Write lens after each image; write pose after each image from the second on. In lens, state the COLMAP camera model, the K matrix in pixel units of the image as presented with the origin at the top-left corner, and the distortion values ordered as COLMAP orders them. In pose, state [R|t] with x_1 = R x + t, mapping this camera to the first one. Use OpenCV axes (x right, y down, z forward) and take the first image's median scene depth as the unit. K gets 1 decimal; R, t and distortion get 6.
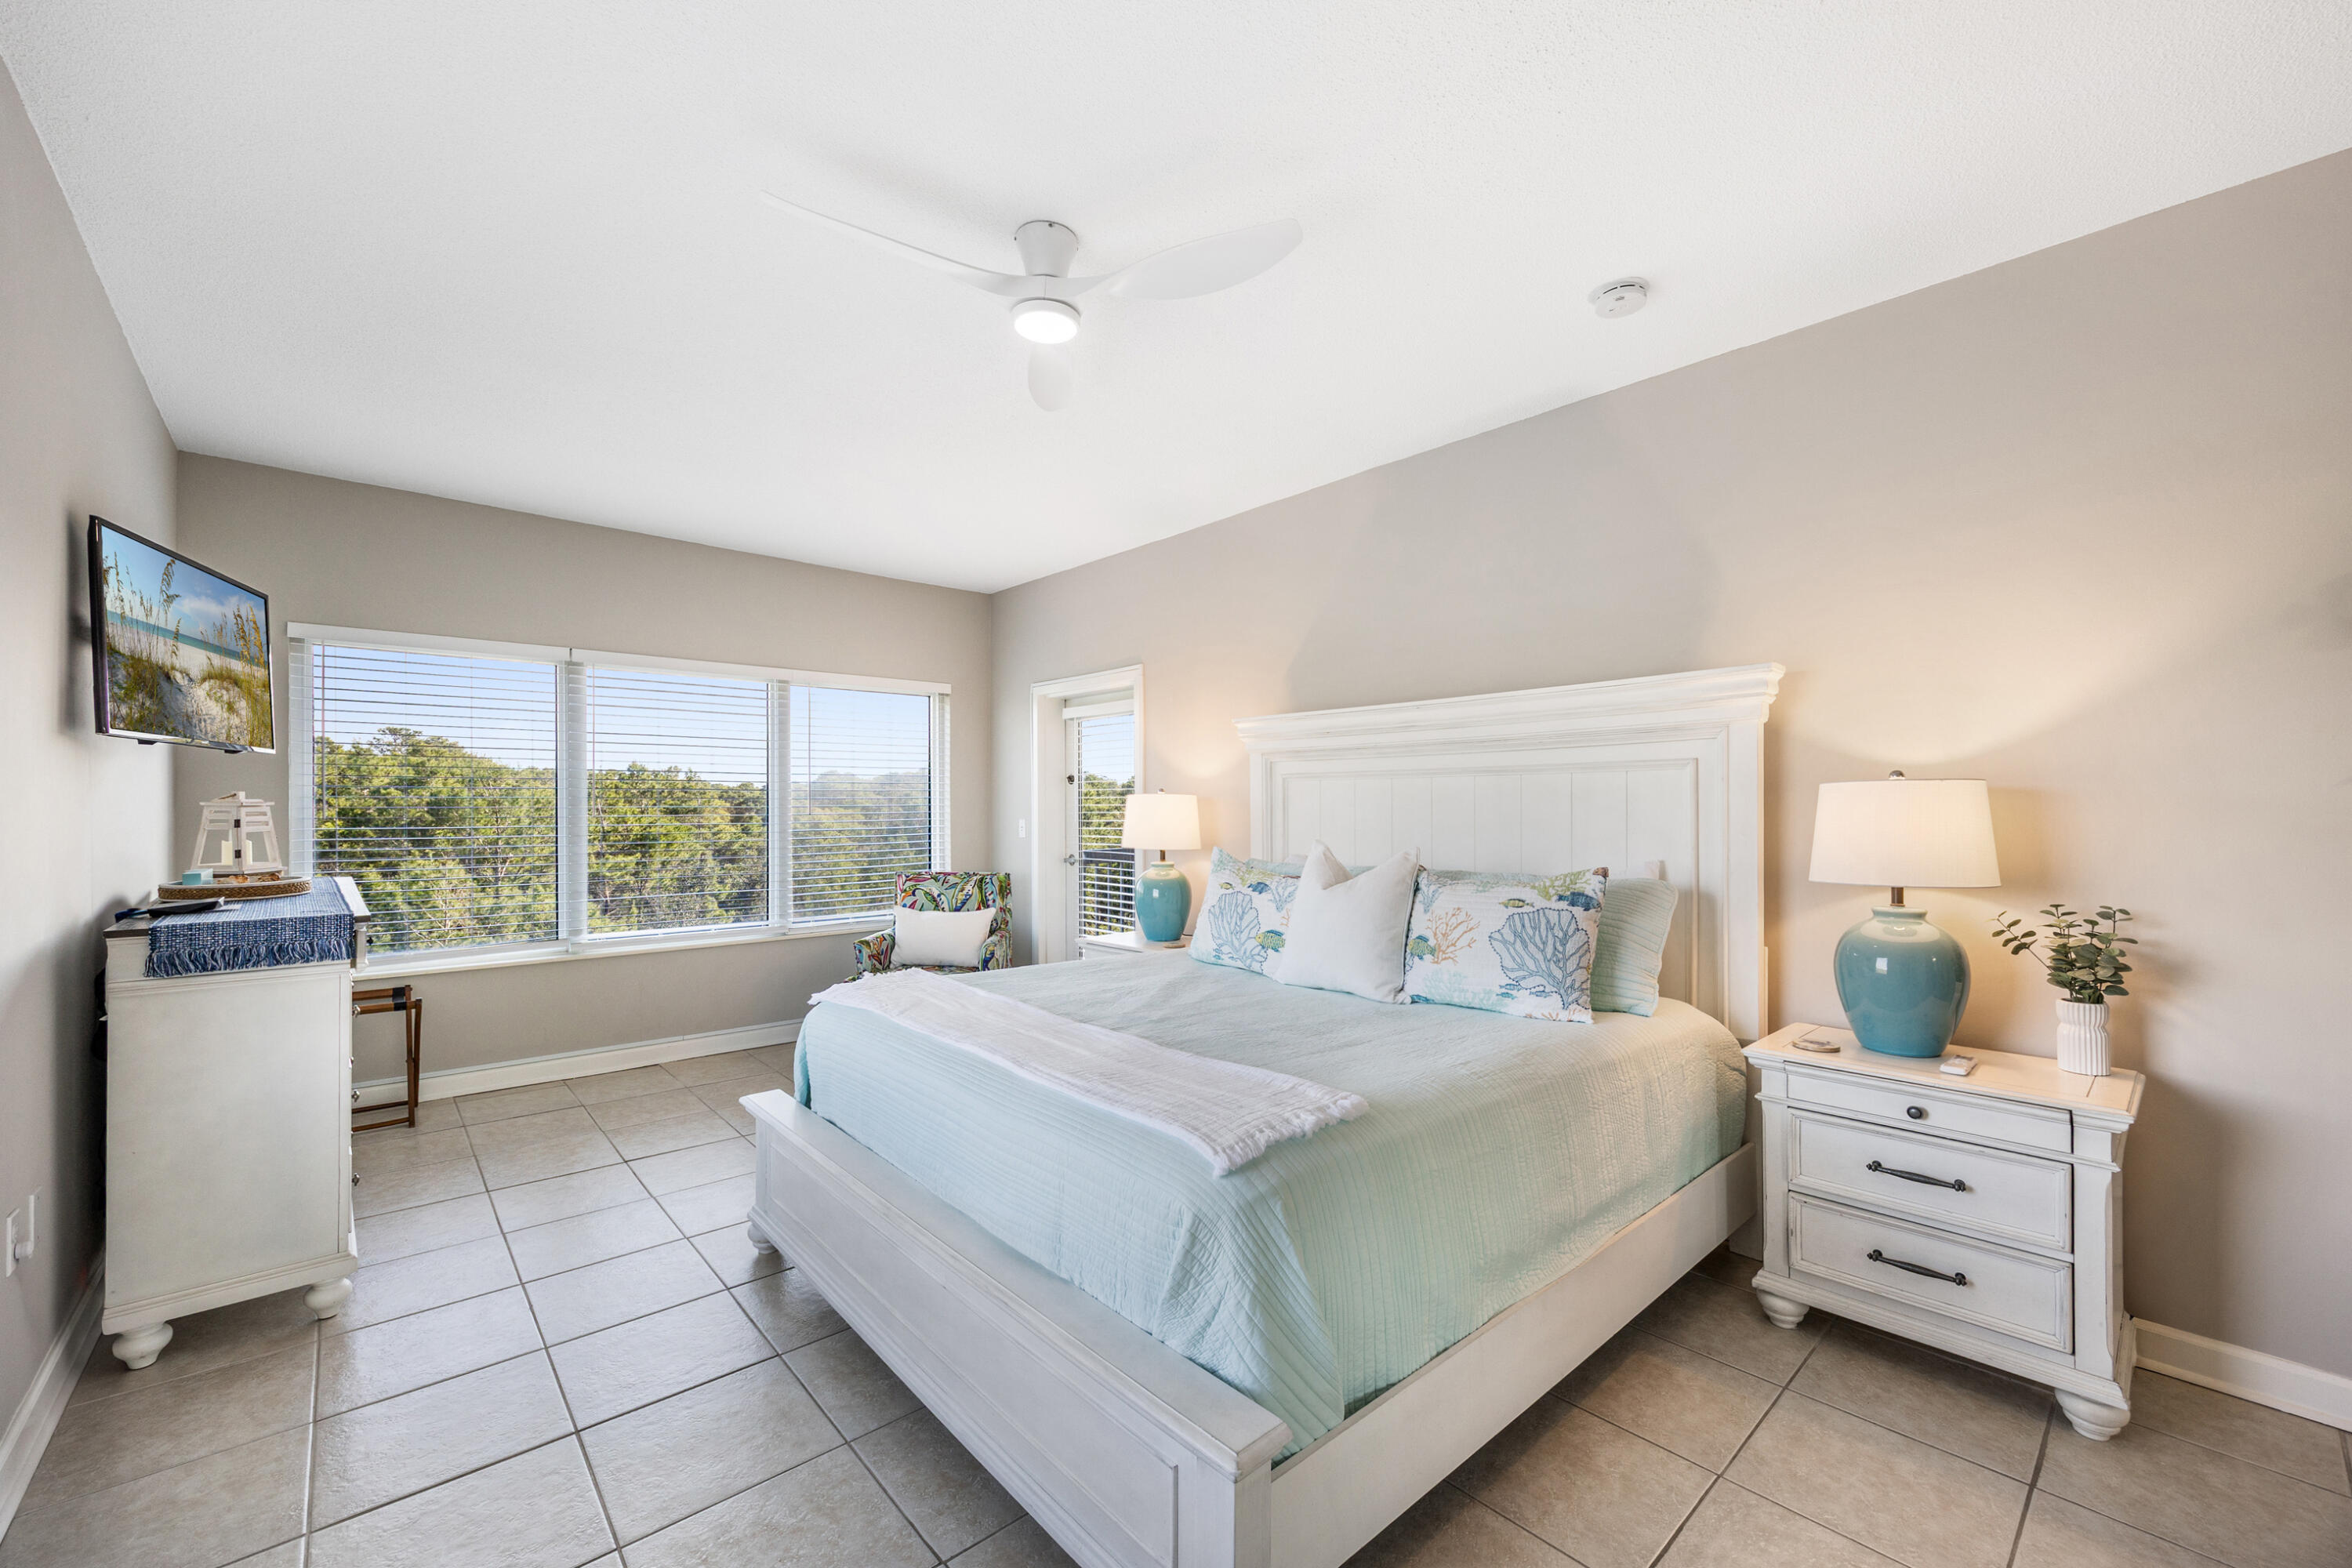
lens RADIAL K [[925.8, 0, 1168.7], [0, 925.8, 823.1], [0, 0, 1]] dist [0.005807, -0.000861]
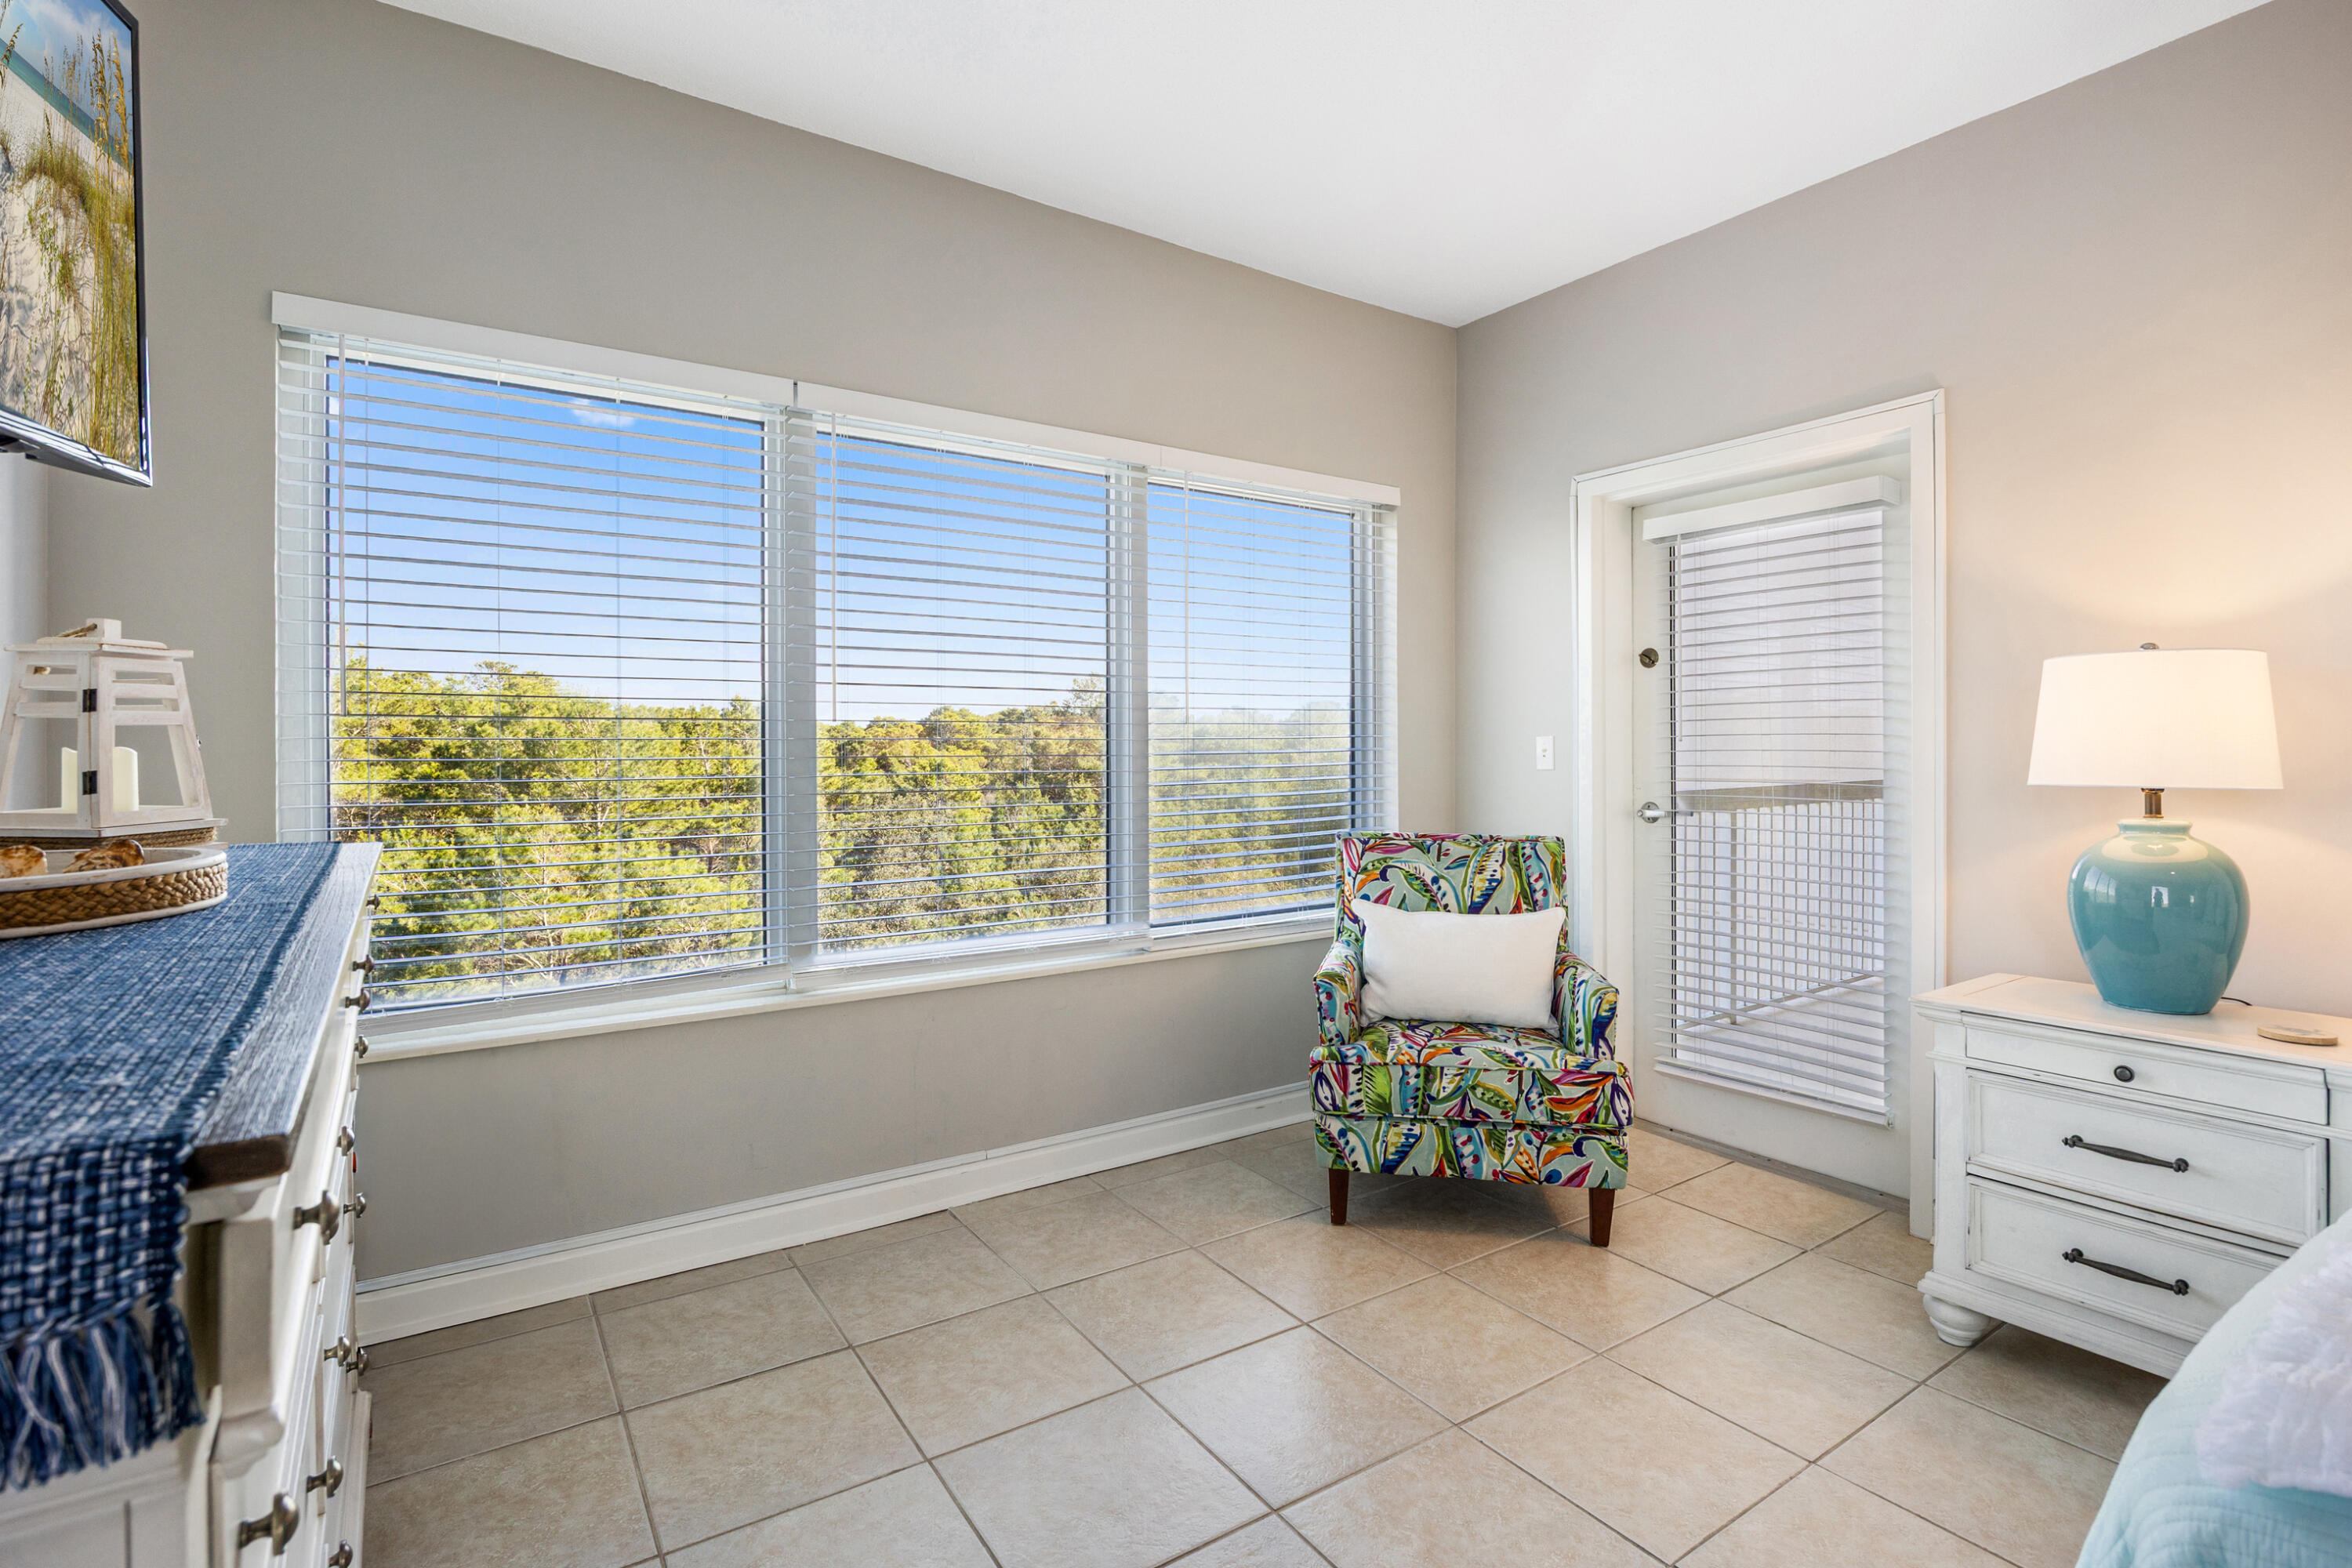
lens RADIAL K [[1120.0, 0, 1177.9], [0, 1120.0, 772.7], [0, 0, 1]] dist [-0.005160, -0.000542]
pose [[0.989772, 0.001256, -0.142656, -0.295169], [-0.000558, 0.999988, 0.004932, 0.015528], [0.142661, -0.004801, 0.989760, 0.361005]]
